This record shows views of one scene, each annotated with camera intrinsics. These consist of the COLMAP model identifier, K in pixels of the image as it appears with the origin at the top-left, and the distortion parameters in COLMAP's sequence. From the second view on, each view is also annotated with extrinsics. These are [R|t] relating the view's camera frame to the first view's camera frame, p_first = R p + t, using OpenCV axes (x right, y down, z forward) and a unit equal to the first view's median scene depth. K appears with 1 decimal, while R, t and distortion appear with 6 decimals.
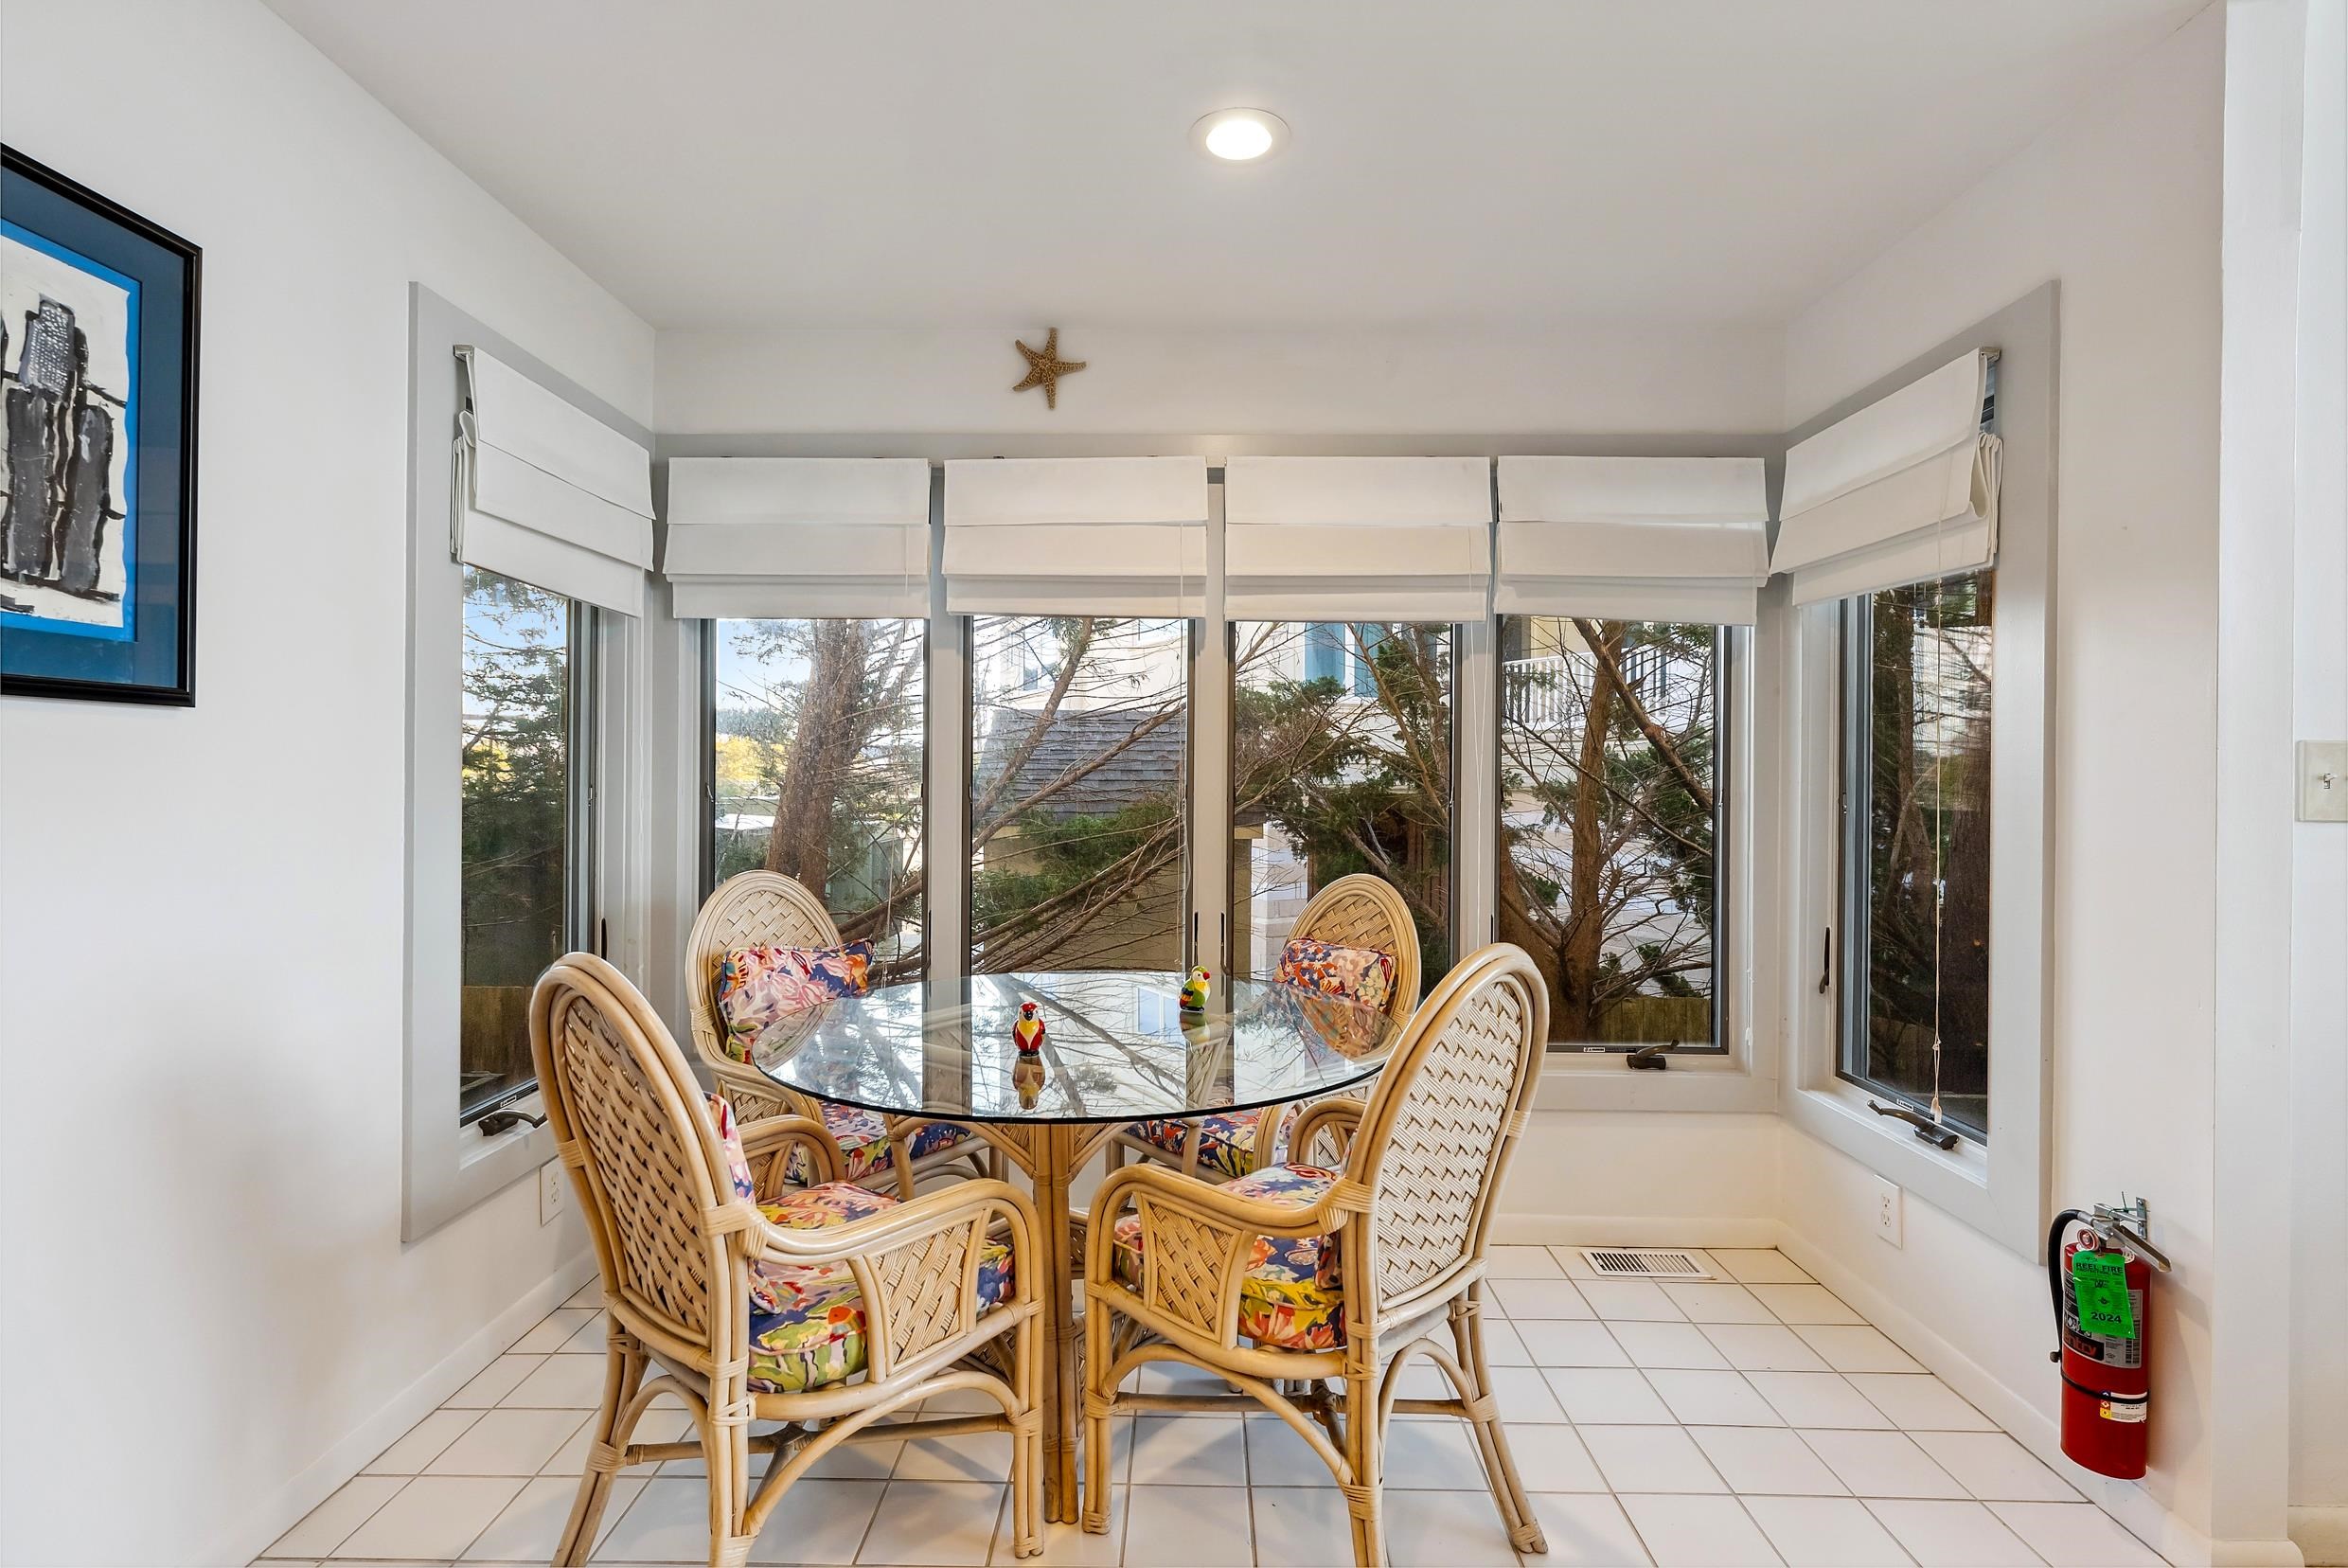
lens RADIAL K [[1110.4, 0, 1174.0], [0, 1110.4, 784.0], [0, 0, 1]] dist [-0.013905, -0.000073]
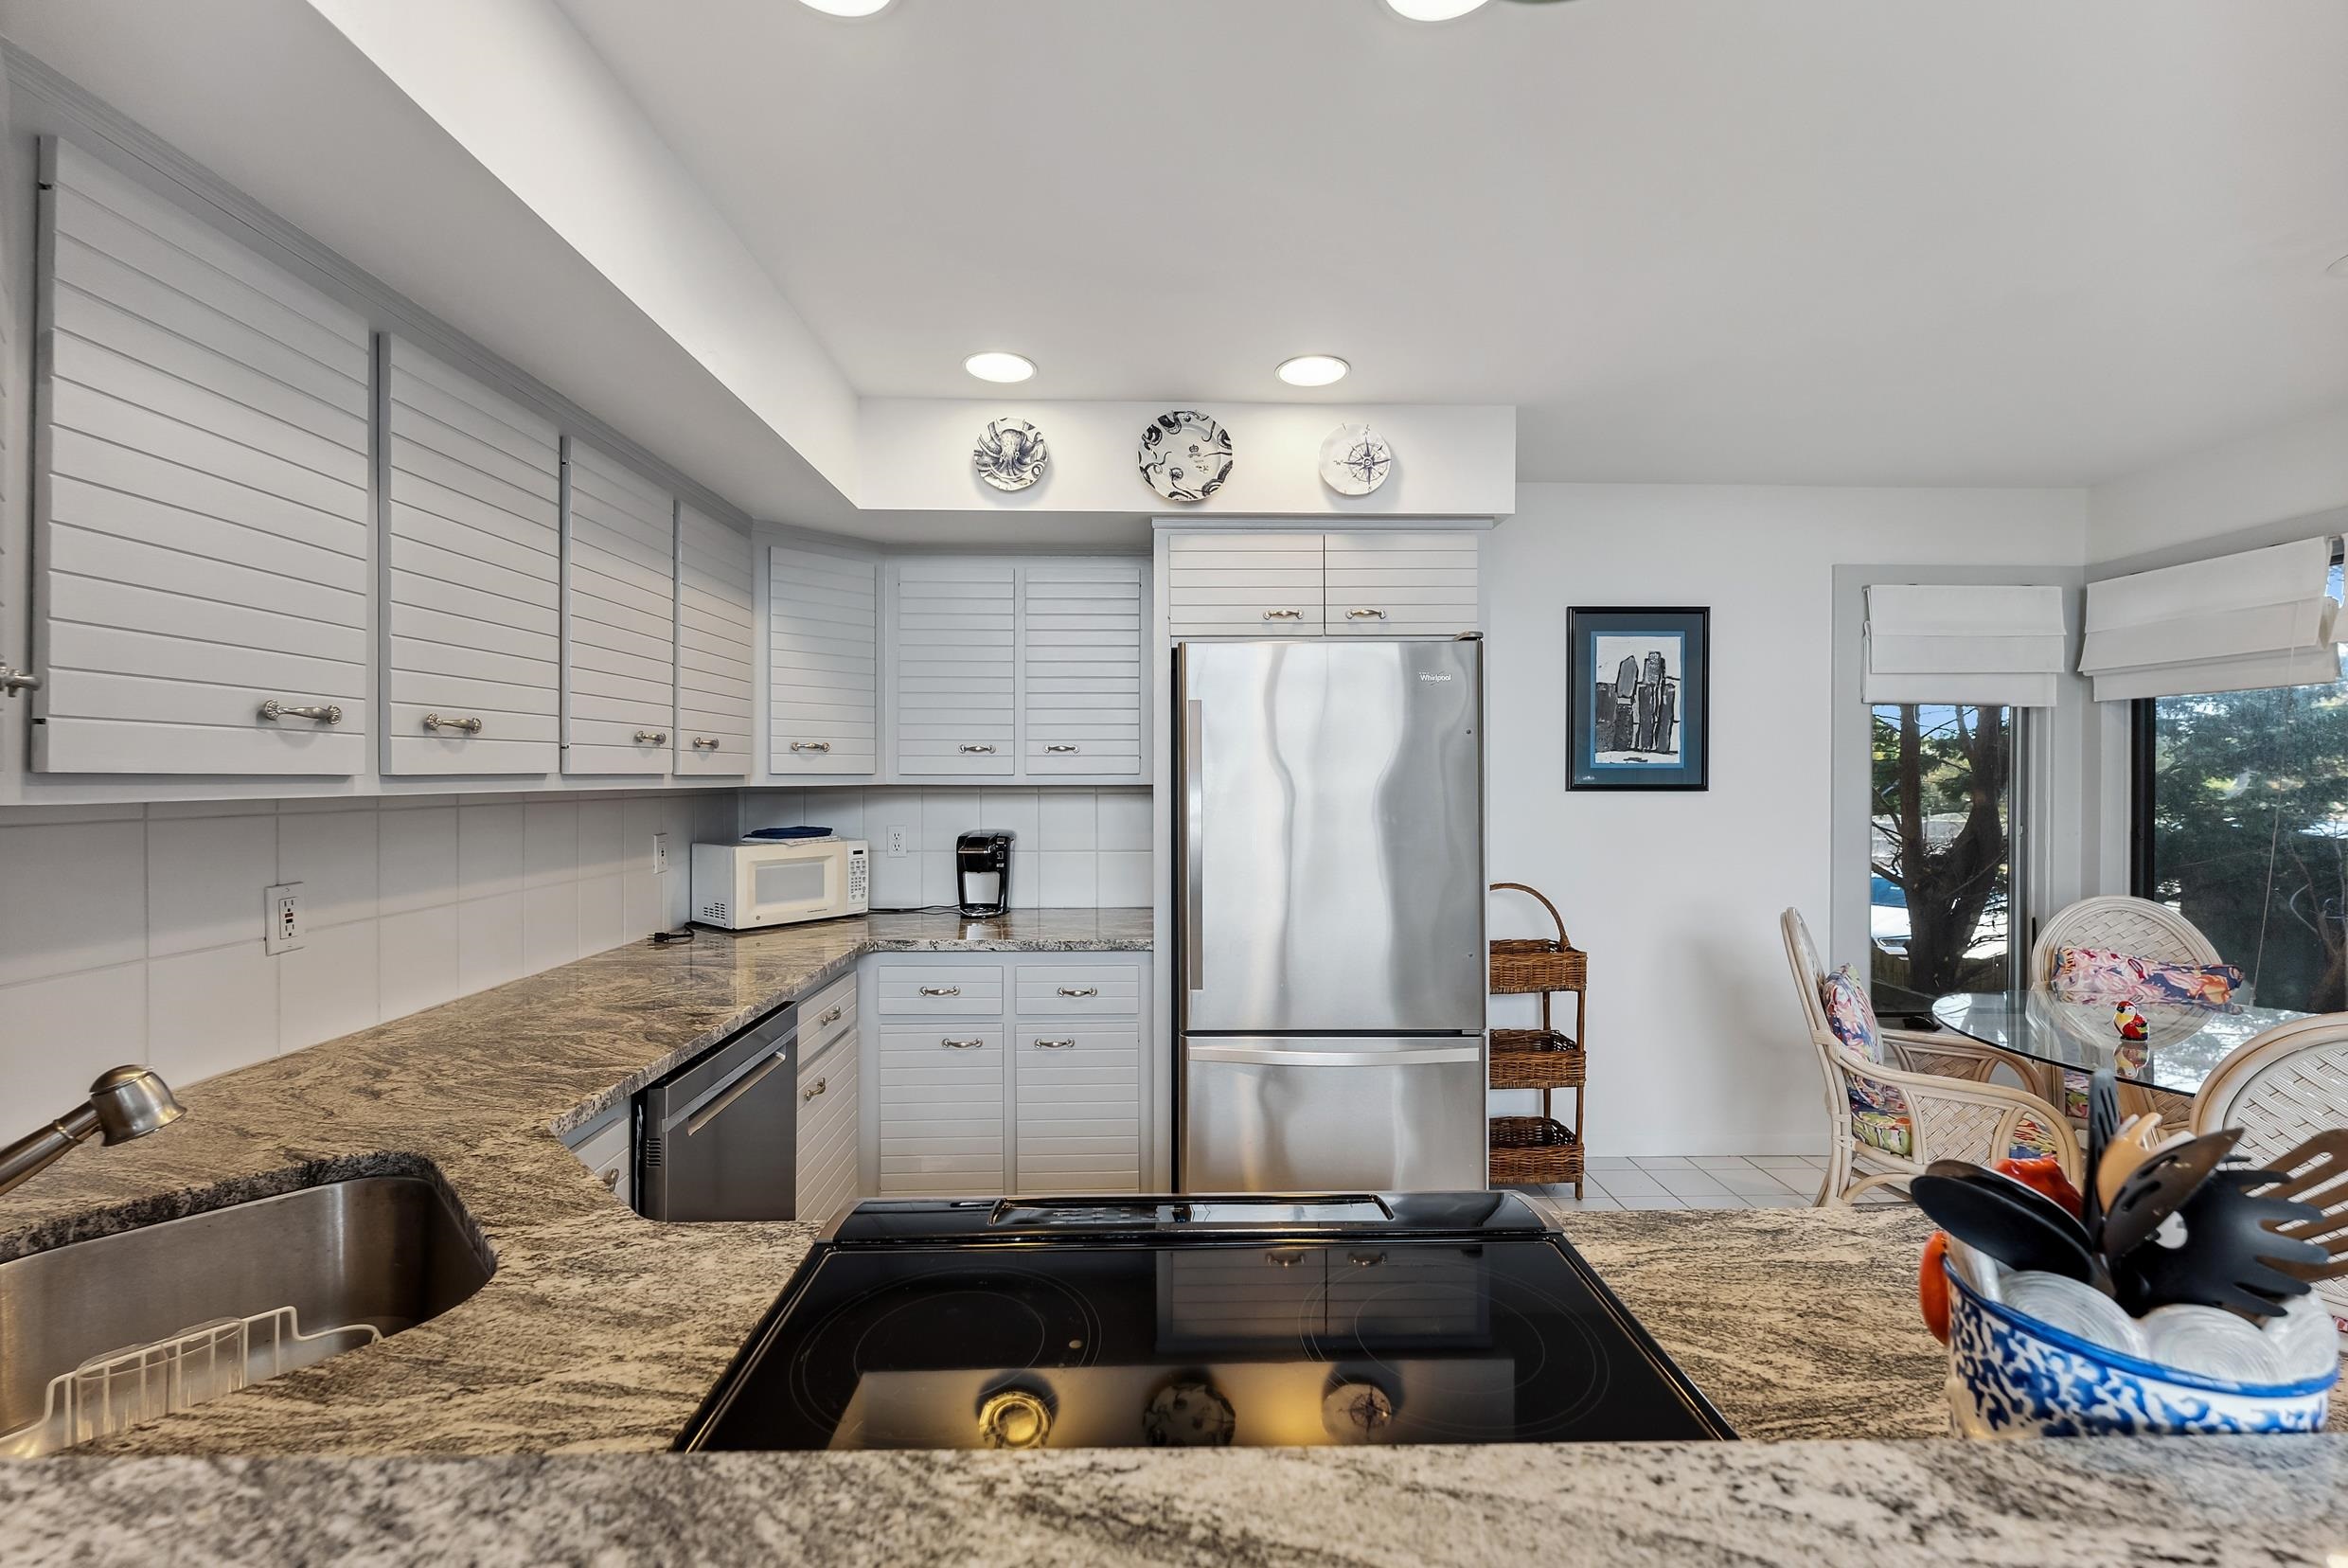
lens RADIAL K [[944.6, 0, 1187.8], [0, 944.6, 780.5], [0, 0, 1]] dist [0.000110, 0.000011]
pose [[0.044477, -0.001190, -0.999010, 1.227813], [-0.008415, 0.999963, -0.001566, -0.082944], [0.998975, 0.008476, 0.044465, -0.283496]]
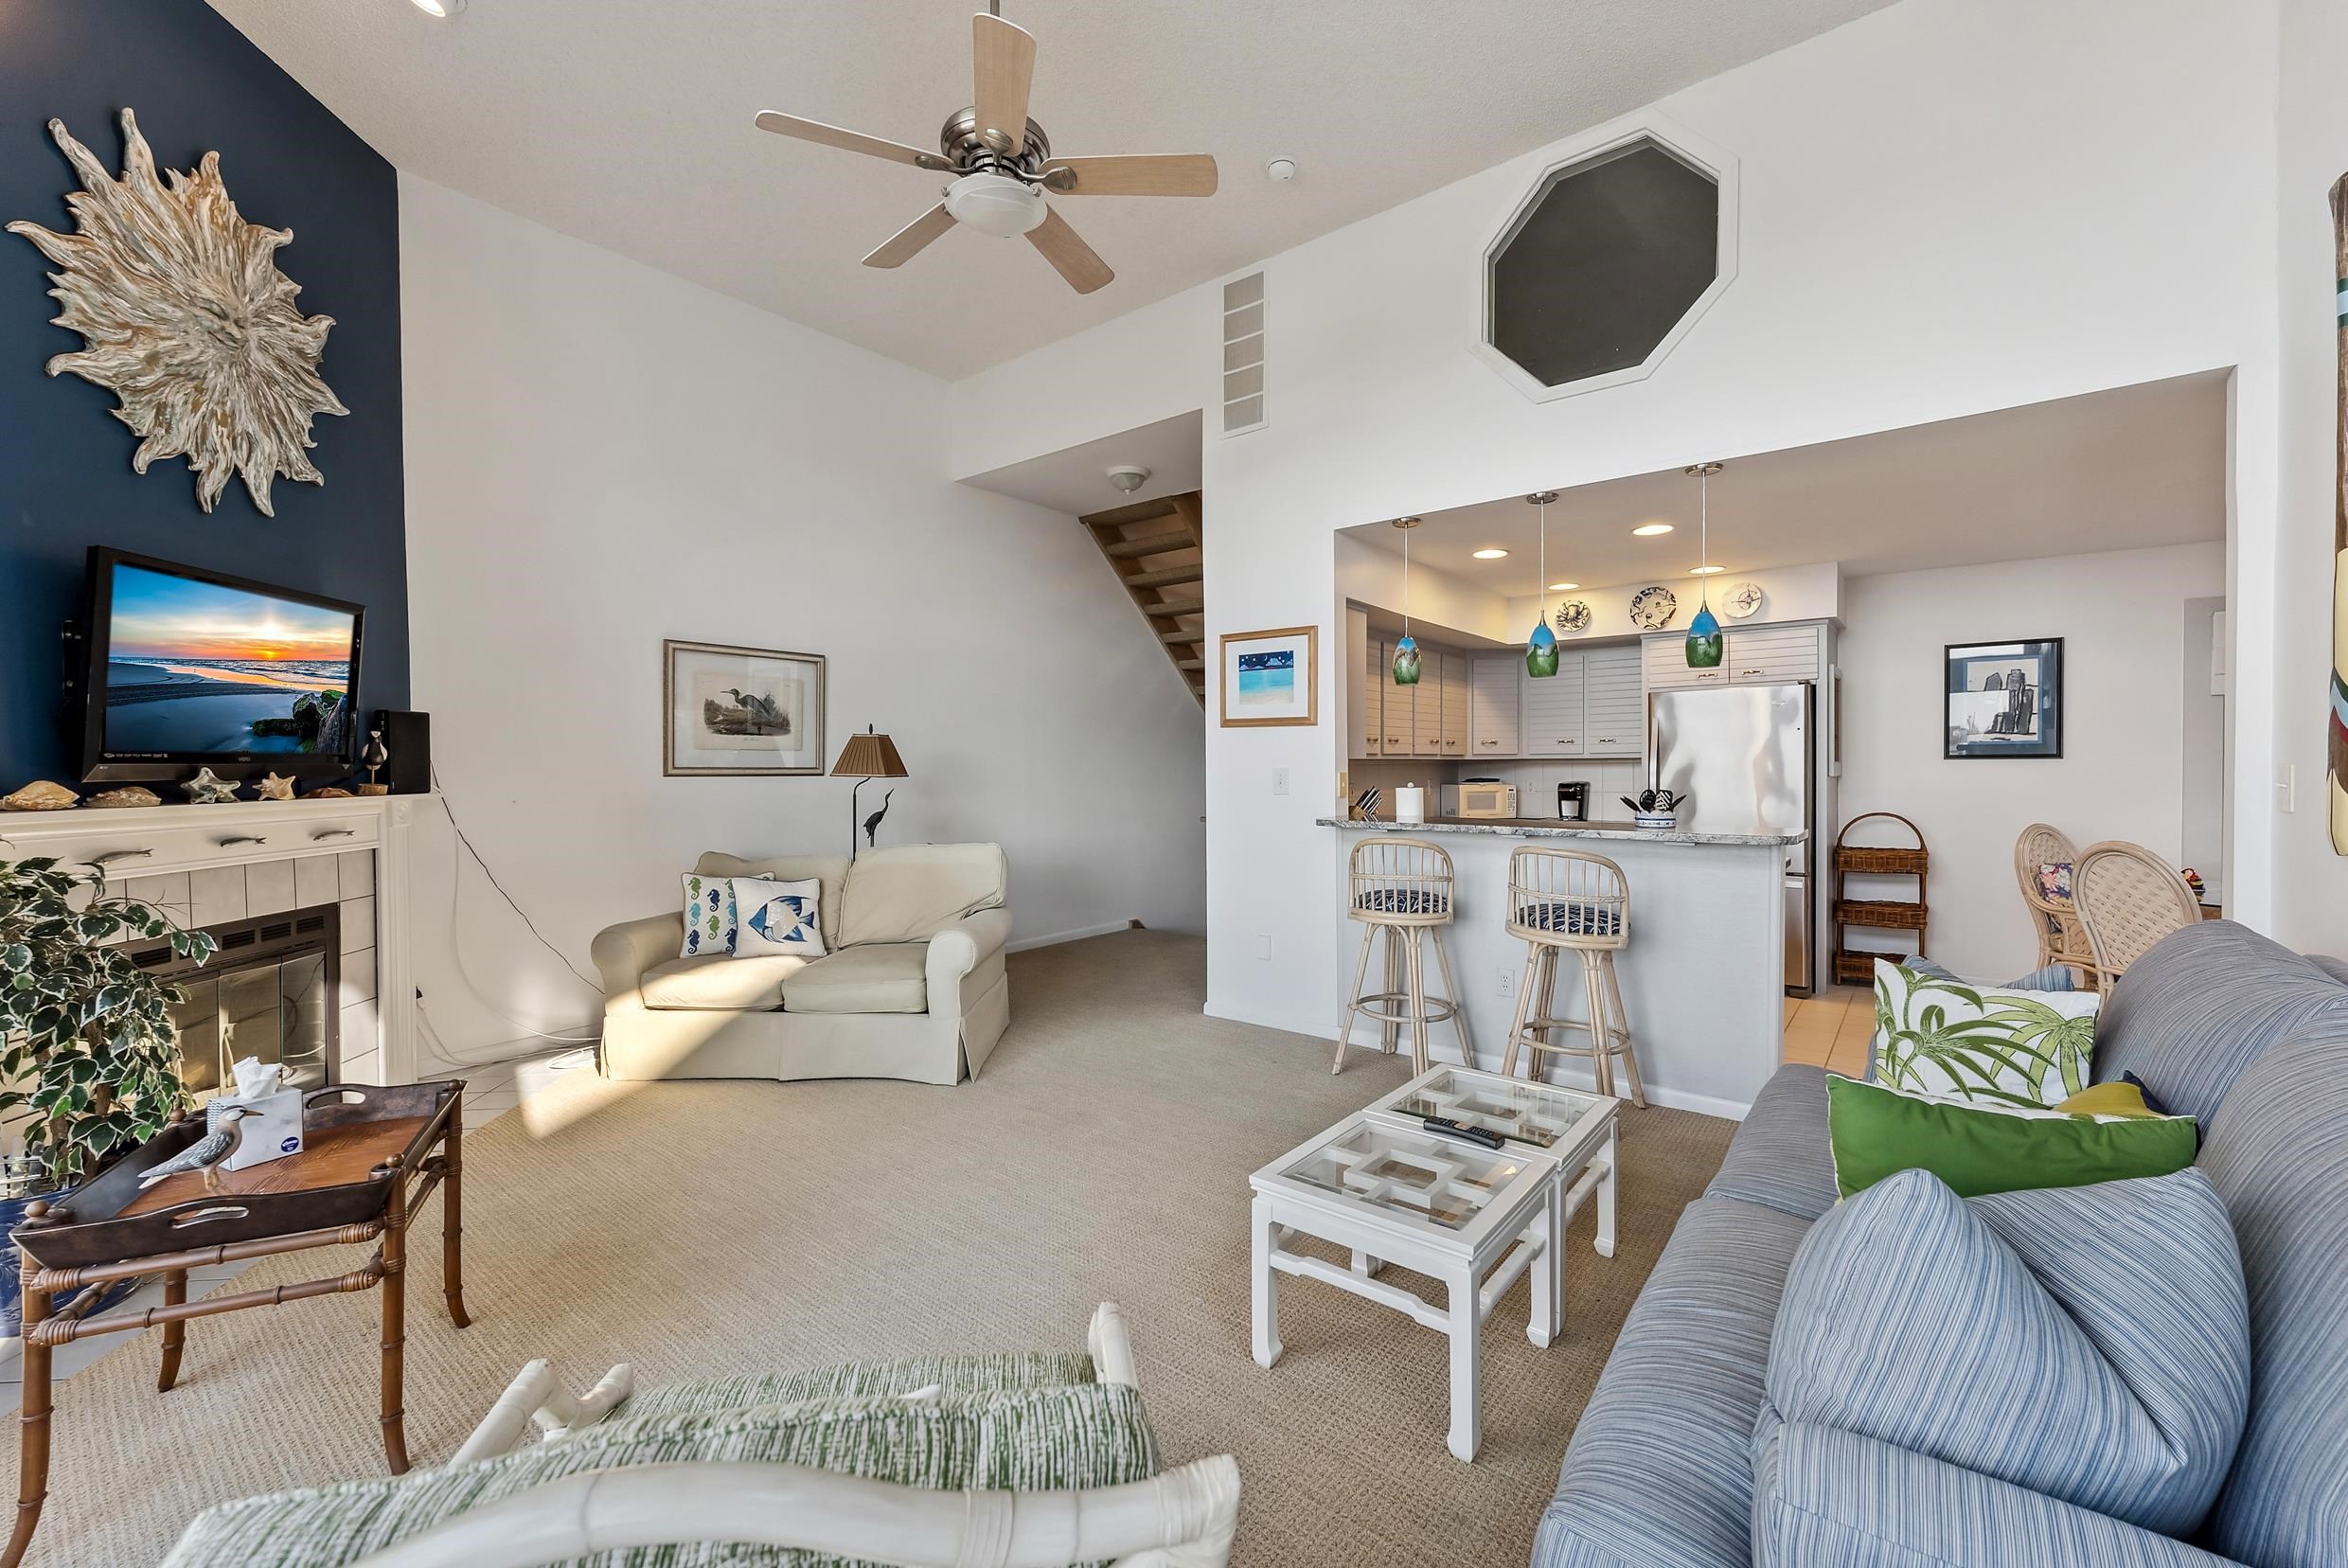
lens RADIAL K [[975.6, 0, 1188.2], [0, 975.6, 779.7], [0, 0, 1]] dist [-0.000354, 0.000058]
pose [[-0.601235, 0.008879, -0.799023, 3.704840], [-0.003933, 0.999893, 0.014070, -0.033350], [0.799062, 0.011602, -0.601136, 0.627442]]
